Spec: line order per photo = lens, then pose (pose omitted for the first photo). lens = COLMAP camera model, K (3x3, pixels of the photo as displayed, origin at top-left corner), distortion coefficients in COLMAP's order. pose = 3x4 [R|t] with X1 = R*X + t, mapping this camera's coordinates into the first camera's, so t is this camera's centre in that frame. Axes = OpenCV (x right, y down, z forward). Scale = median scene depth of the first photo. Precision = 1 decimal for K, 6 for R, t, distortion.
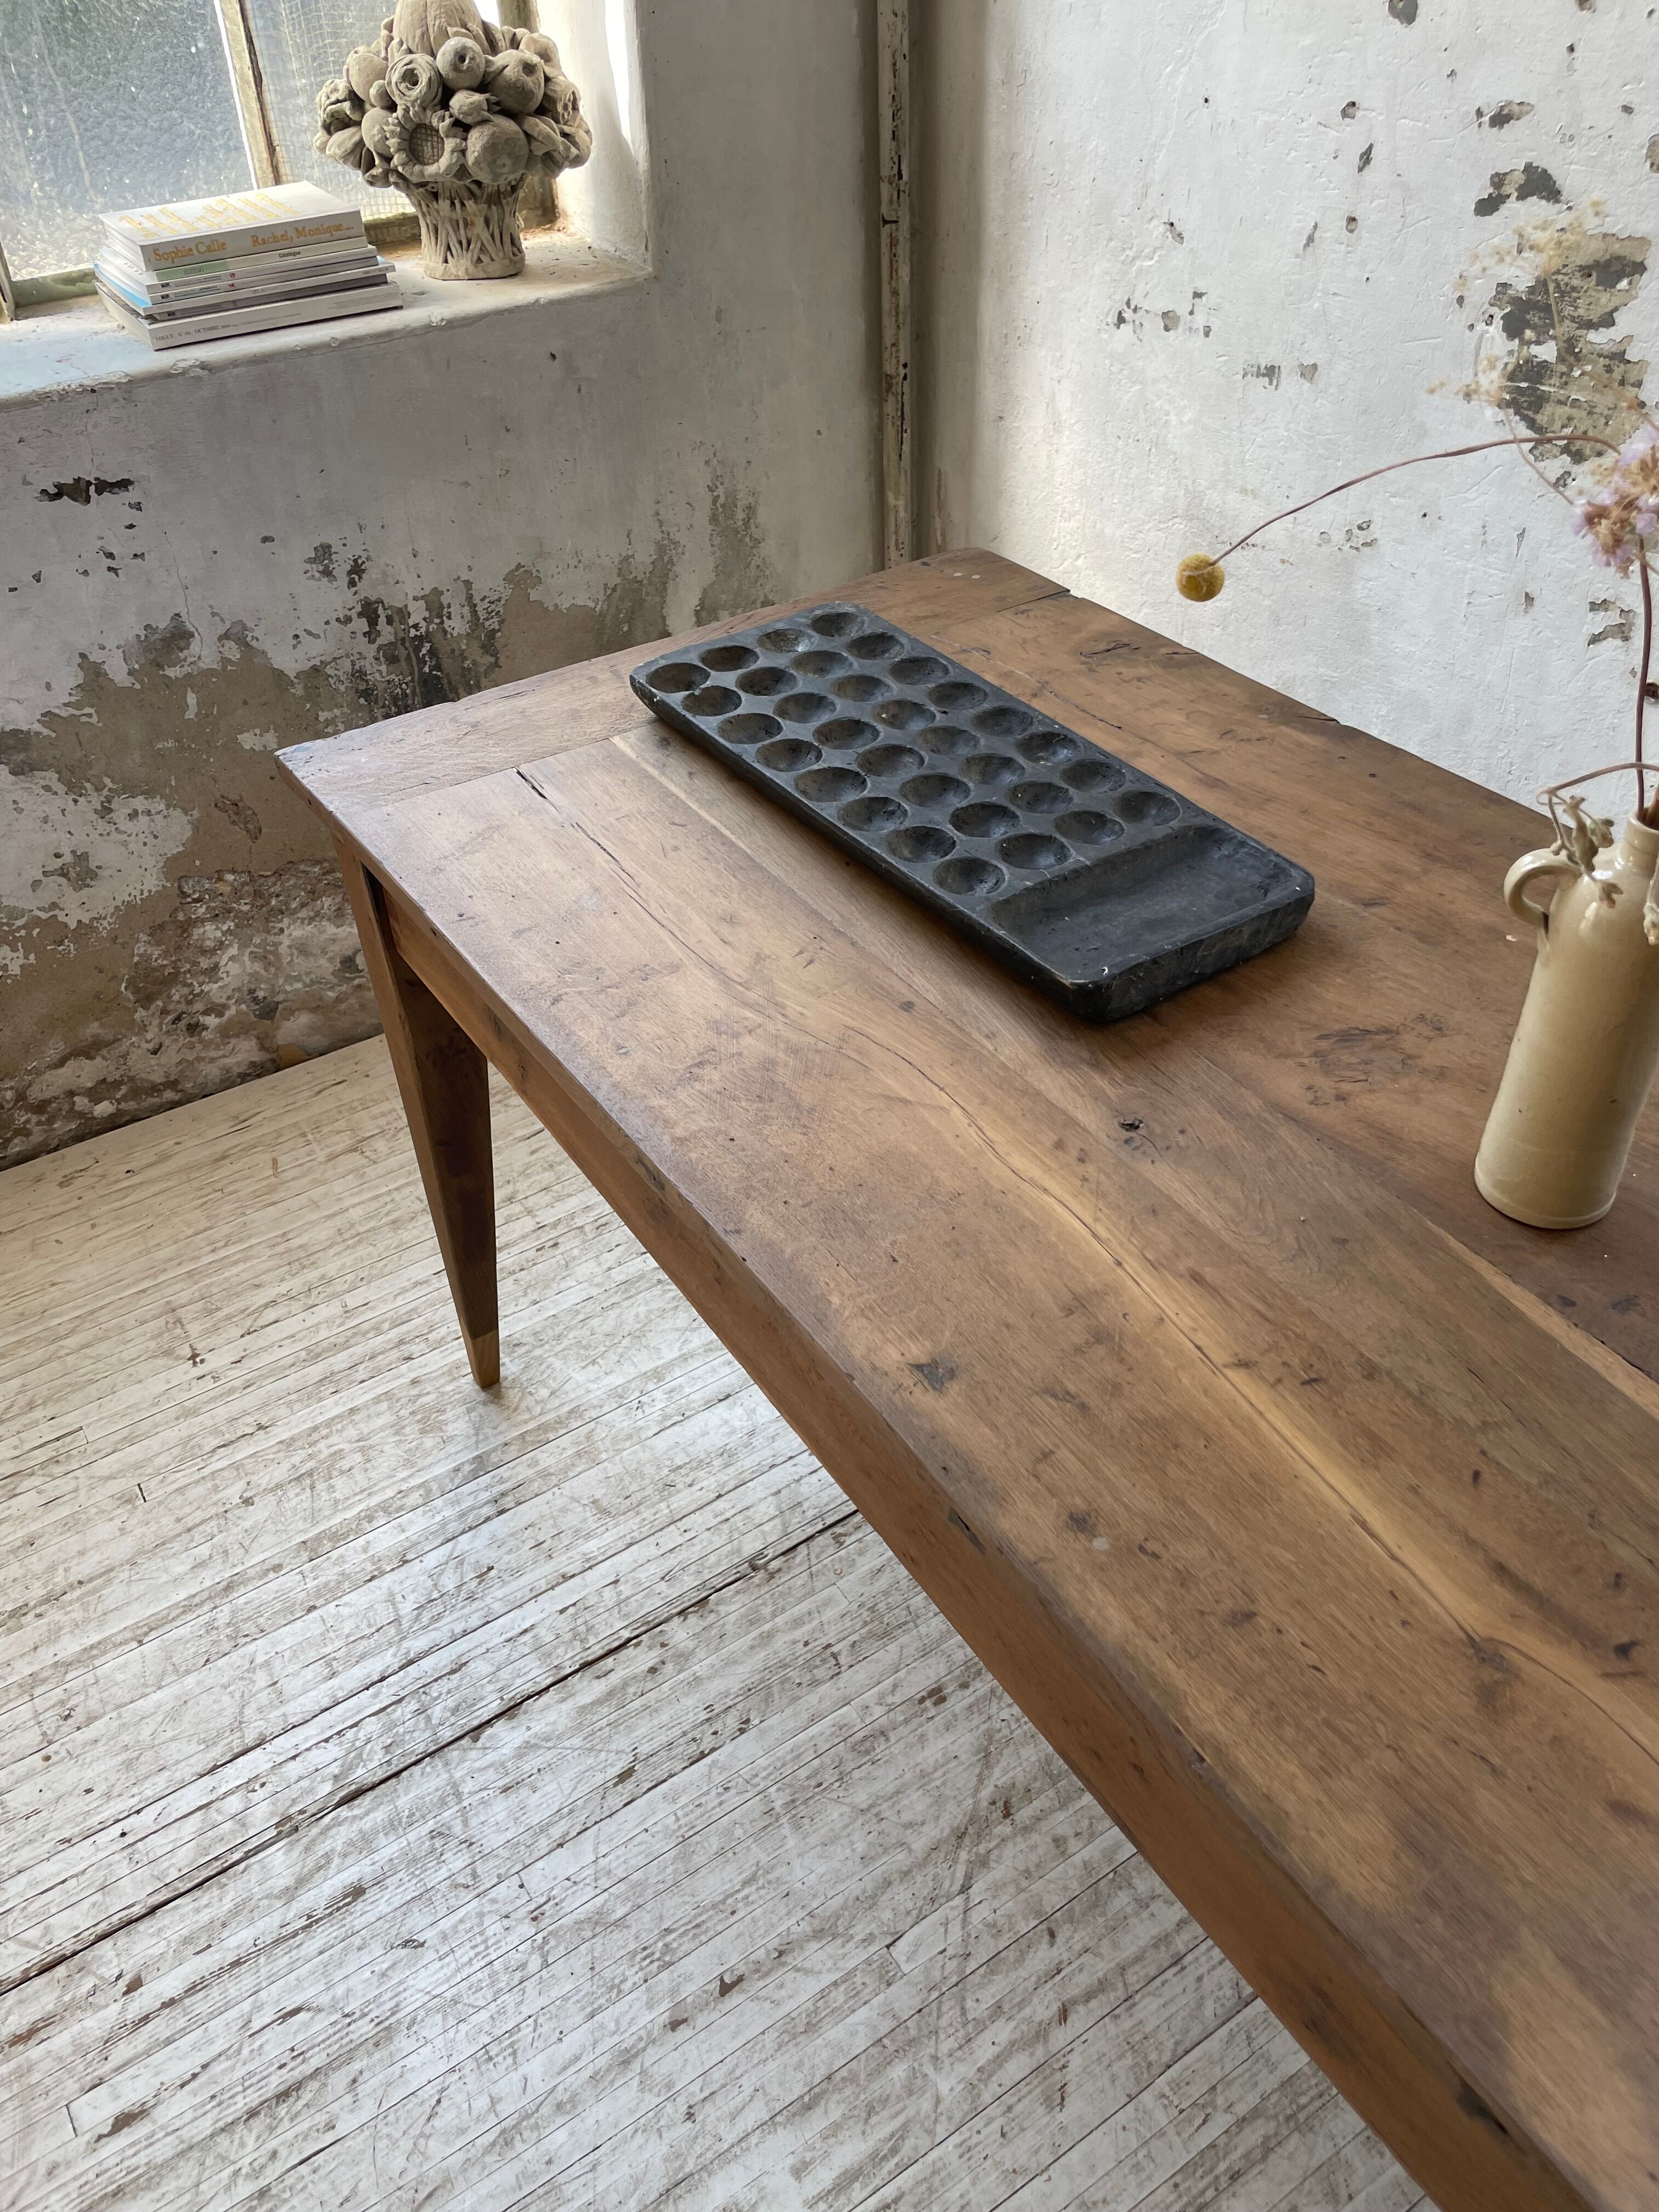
lens RADIAL K [[1691.8, 0, 847.2], [0, 1691.8, 1104.1], [0, 0, 1]] dist [0.084354, -0.120216]
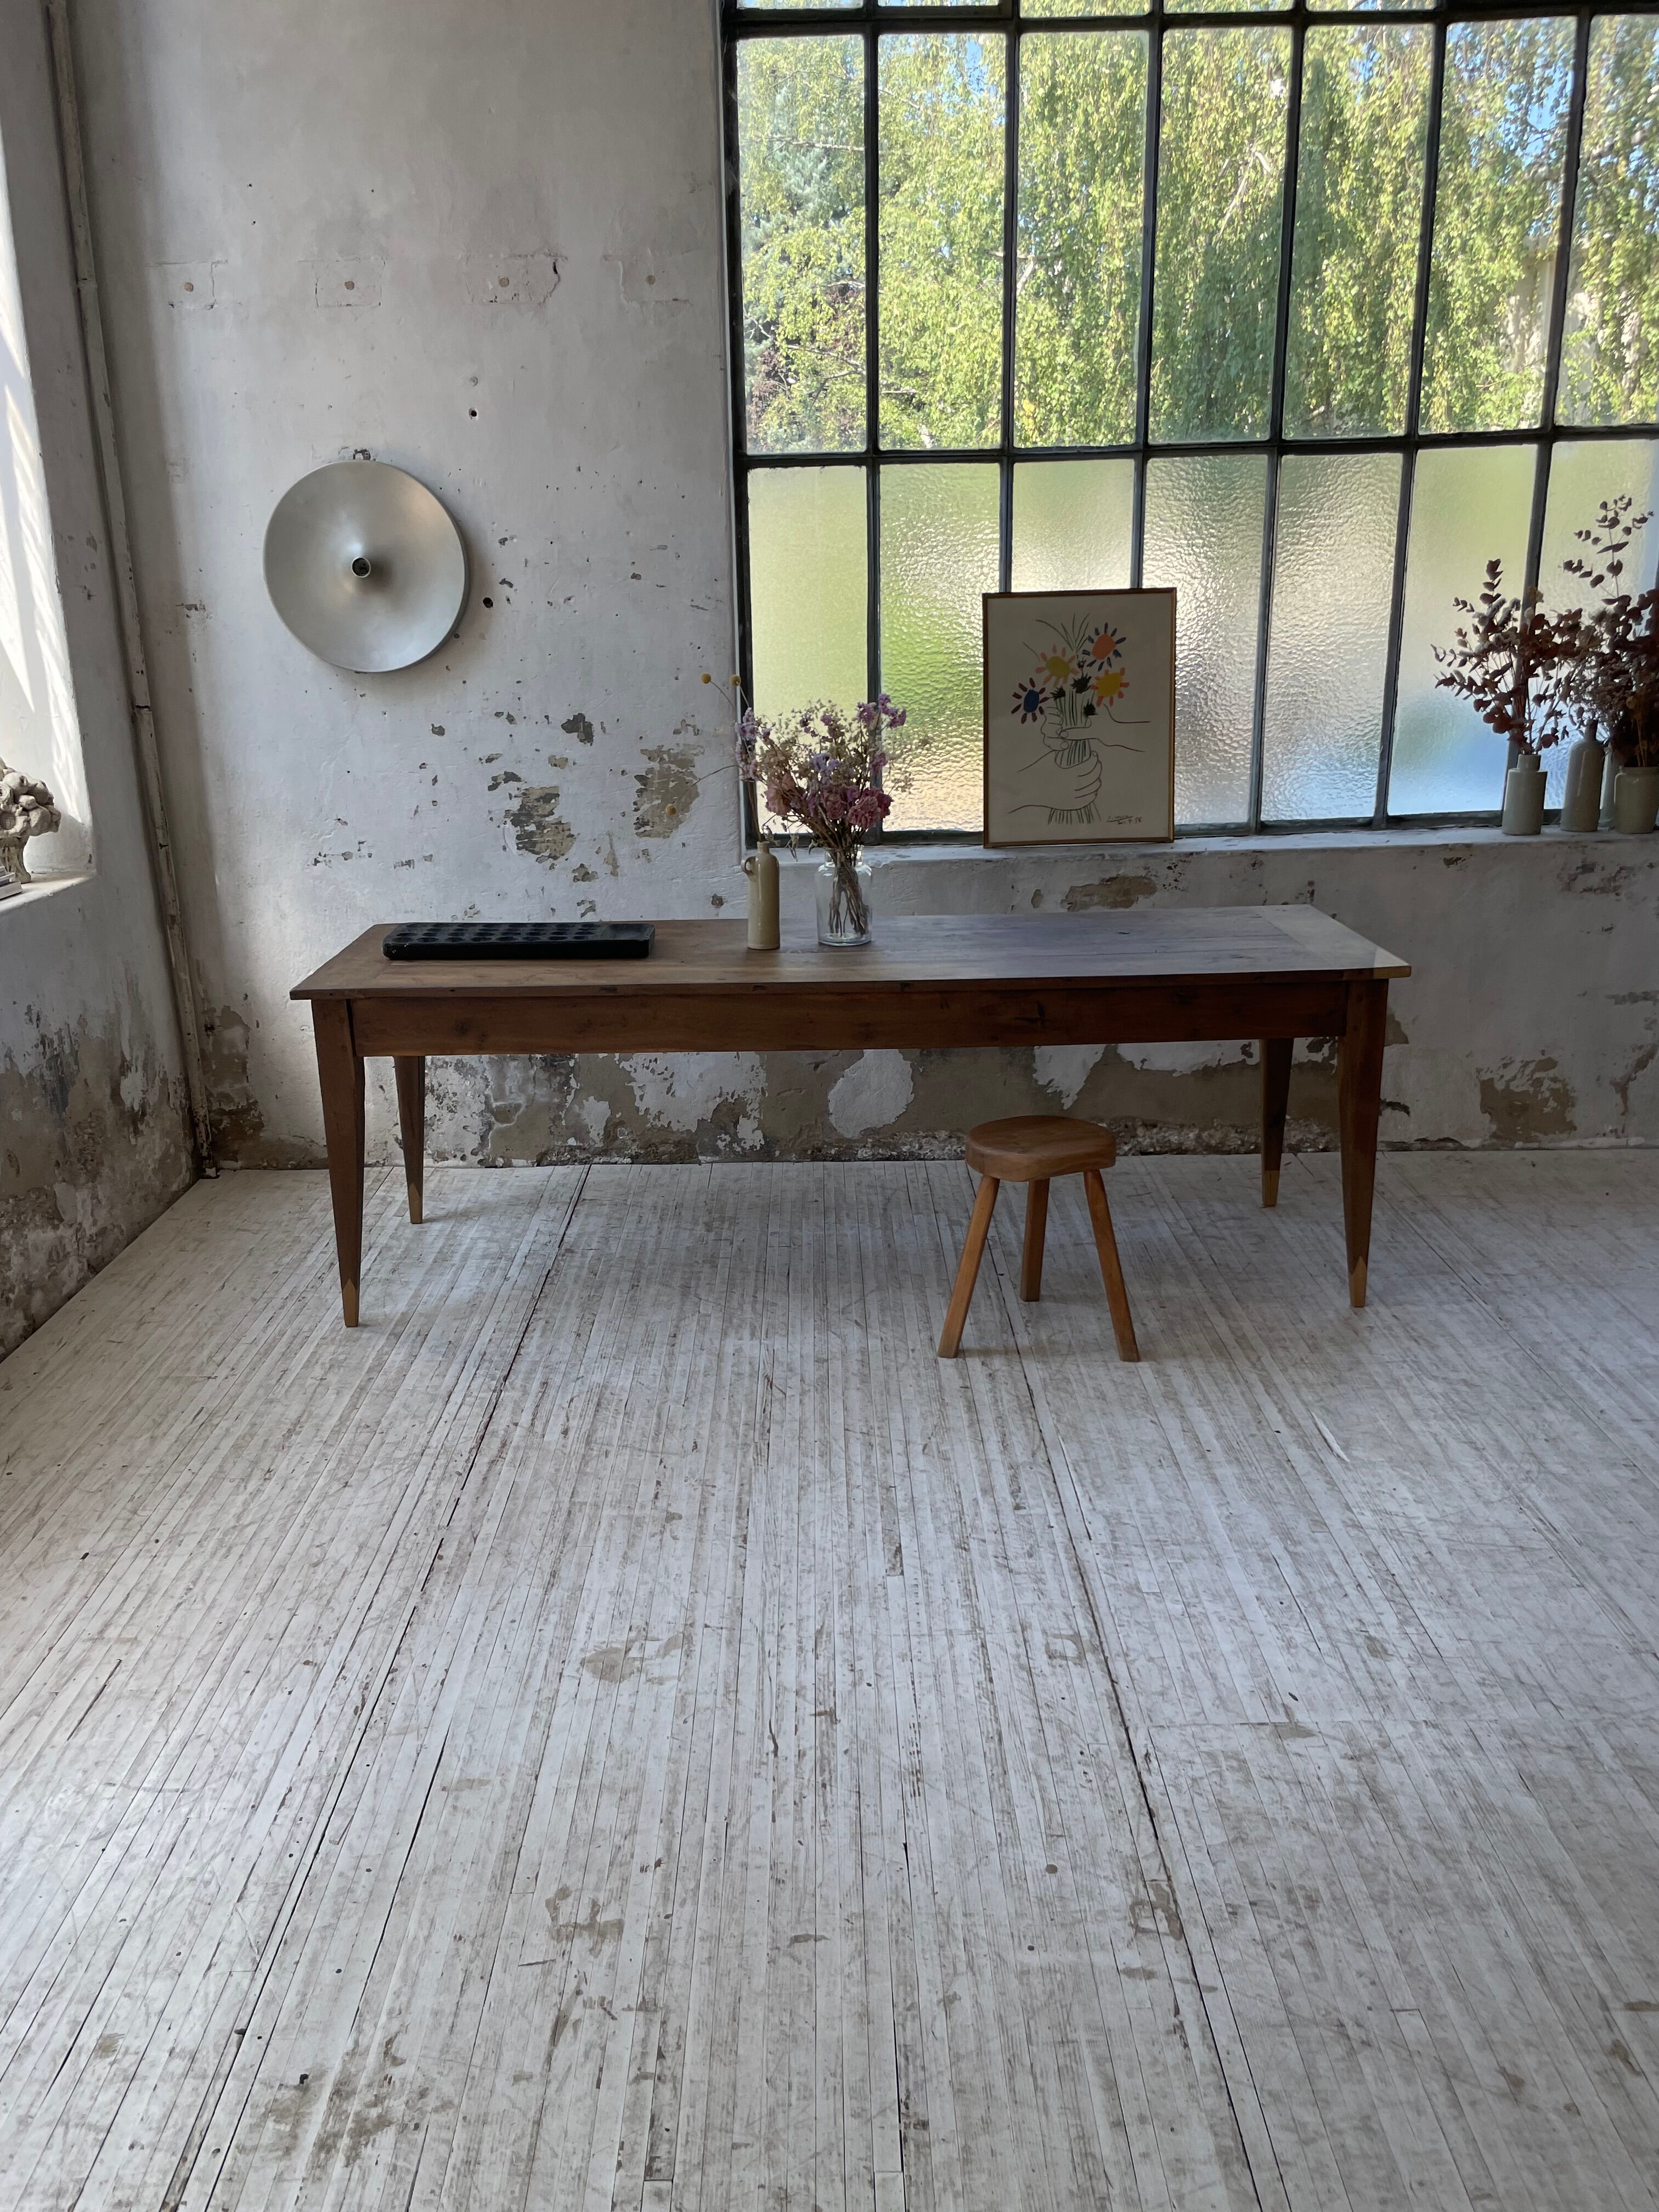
lens RADIAL K [[1686.5, 0, 807.8], [0, 1686.5, 1119.8], [0, 0, 1]] dist [0.090814, -0.130154]
pose [[0.554724, -0.222732, 0.801668, -1.503822], [0.522157, 0.843340, -0.127003, 0.507264], [-0.647791, 0.489048, 0.584122, -0.637169]]
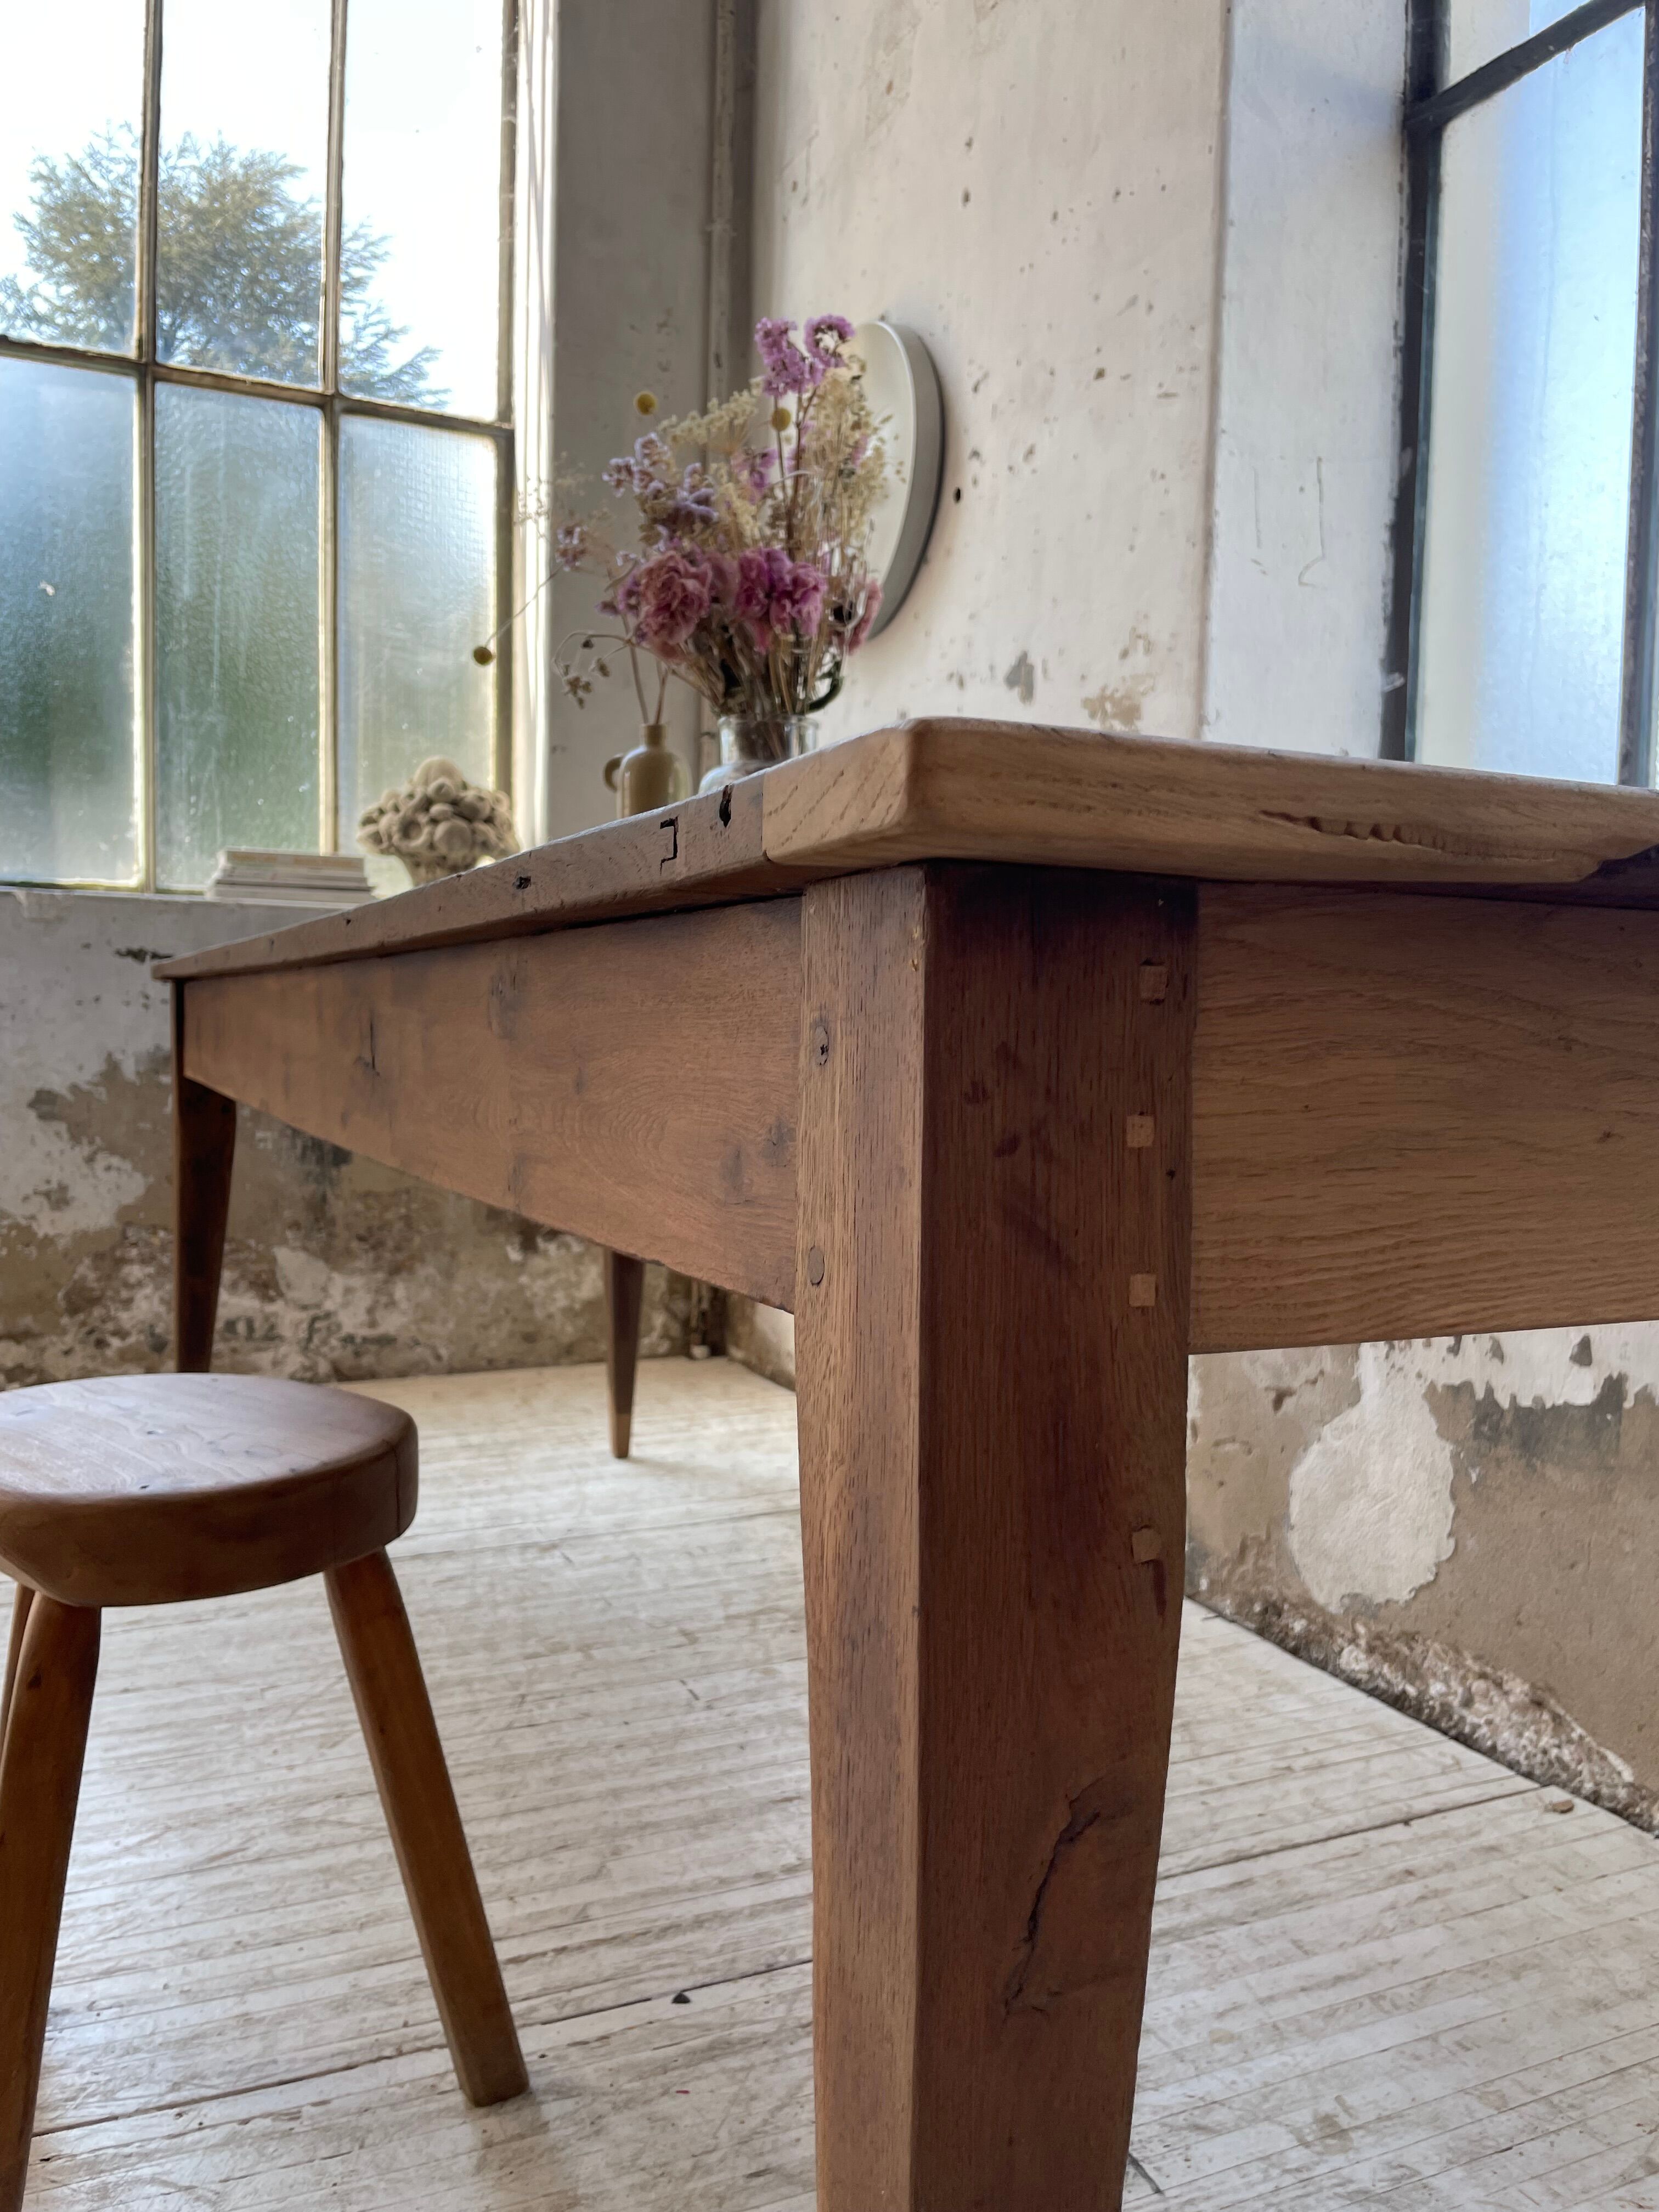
lens RADIAL K [[1691.8, 0, 845.6], [0, 1691.8, 1120.5], [0, 0, 1]] dist [0.084354, -0.120216]
pose [[0.988760, 0.056928, -0.138253, 0.458726], [-0.126527, 0.811240, -0.570860, 0.625185], [0.079658, 0.581936, 0.809324, -0.176826]]
